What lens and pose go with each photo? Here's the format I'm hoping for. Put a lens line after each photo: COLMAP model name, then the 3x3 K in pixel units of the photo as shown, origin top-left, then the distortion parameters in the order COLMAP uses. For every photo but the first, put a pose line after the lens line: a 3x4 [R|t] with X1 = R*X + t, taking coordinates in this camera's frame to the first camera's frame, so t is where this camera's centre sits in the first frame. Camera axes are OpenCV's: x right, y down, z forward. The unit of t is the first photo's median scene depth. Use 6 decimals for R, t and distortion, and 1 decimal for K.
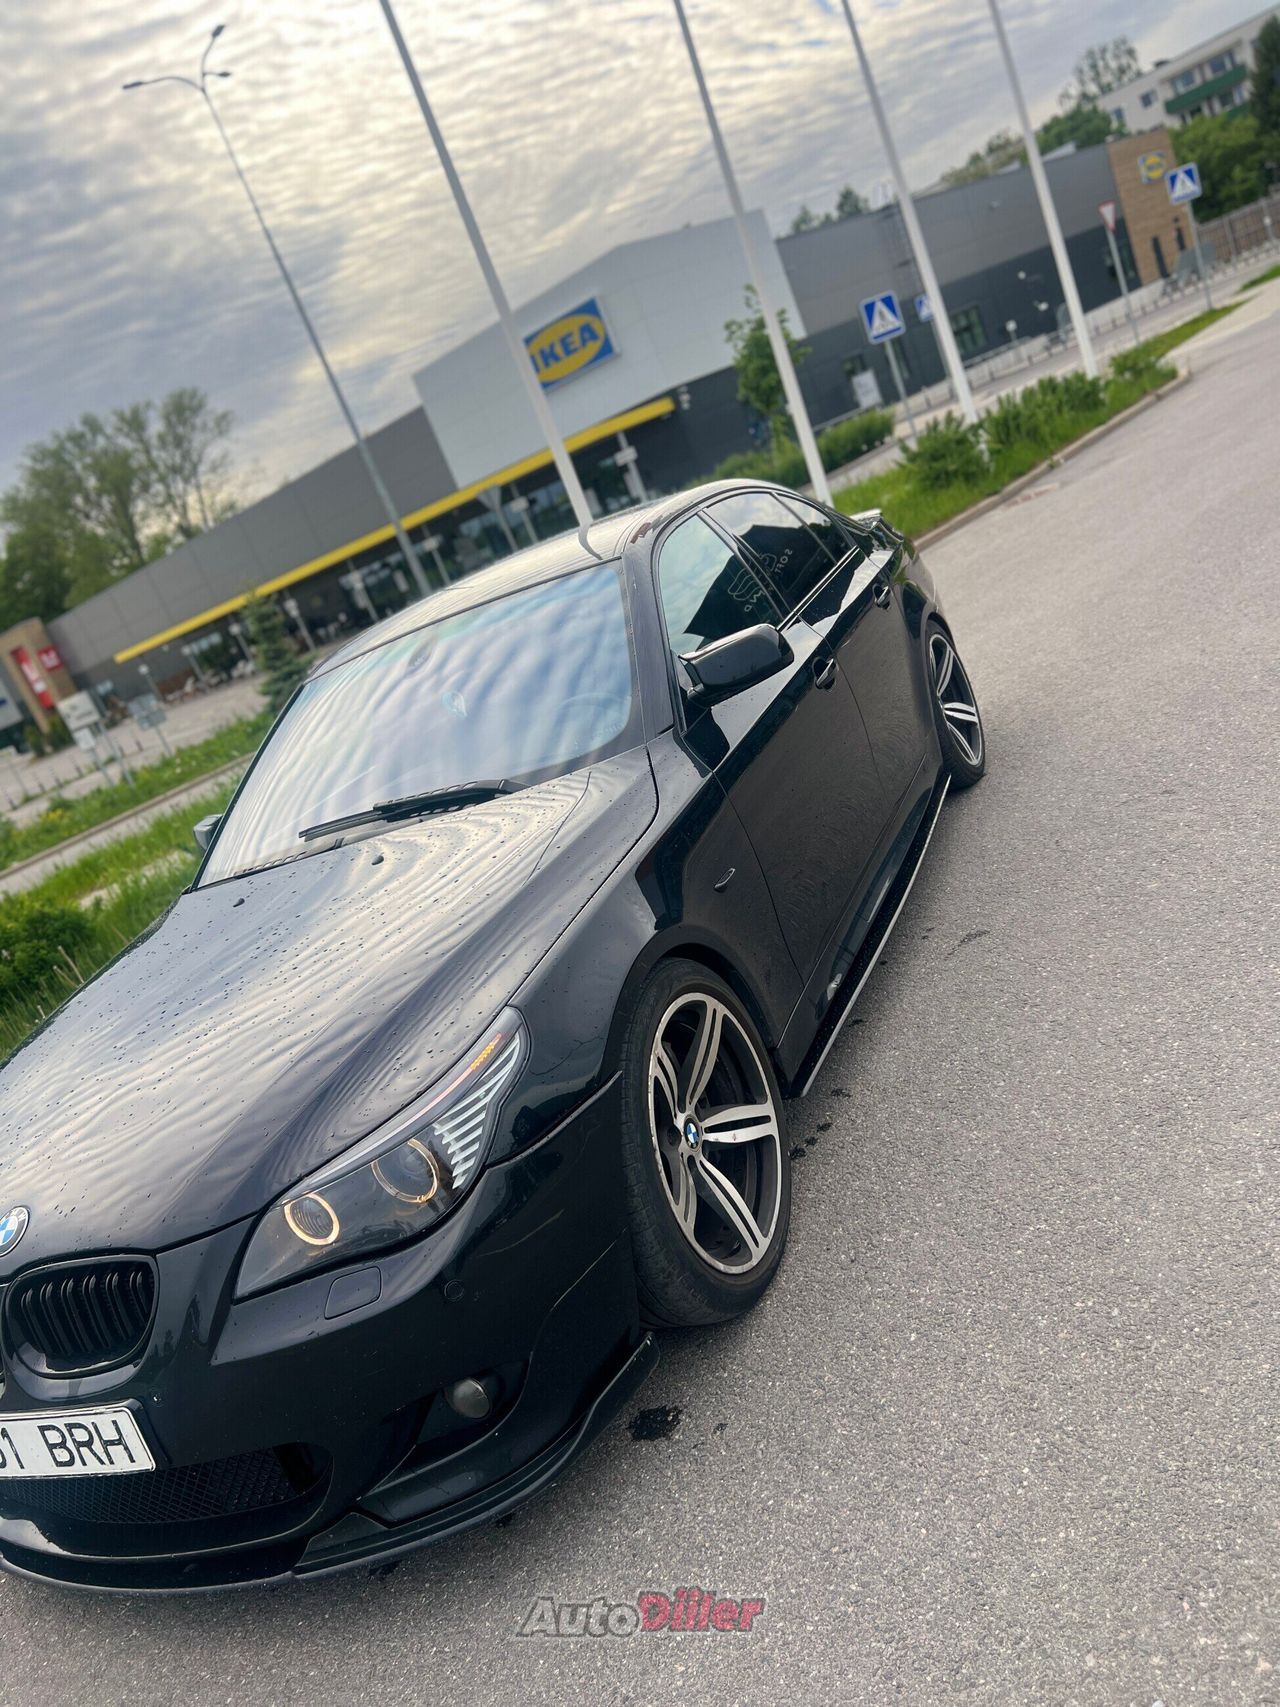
lens RADIAL K [[1262.1, 0, 640.0], [0, 1262.1, 853.5], [0, 0, 1]] dist [0.066988, -0.077832]
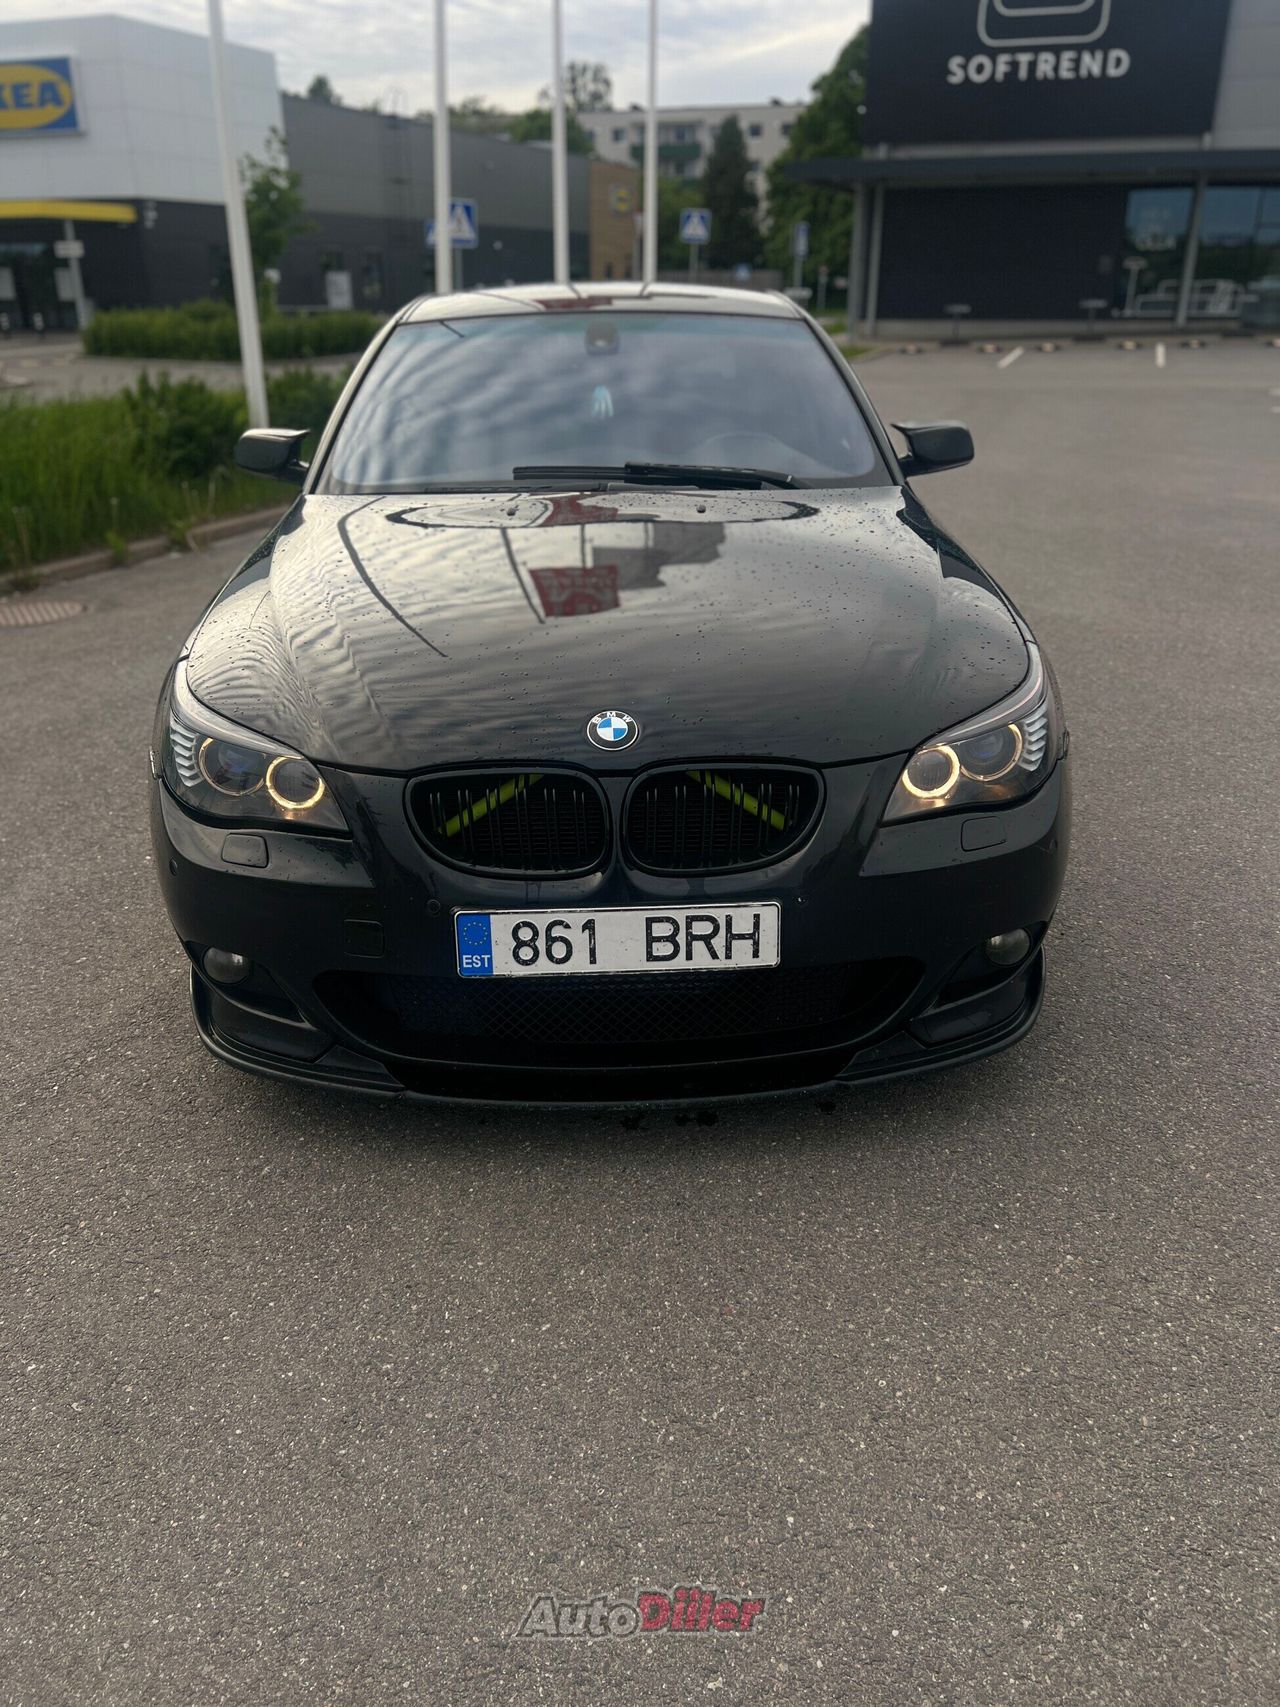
lens RADIAL K [[1262.1, 0, 640.0], [0, 1262.1, 853.5], [0, 0, 1]] dist [0.066988, -0.077832]
pose [[0.850406, 0.191440, 0.490062, -0.642880], [-0.216410, 0.976285, -0.005844, 0.268931], [-0.479559, -0.101085, 0.871668, 0.096976]]
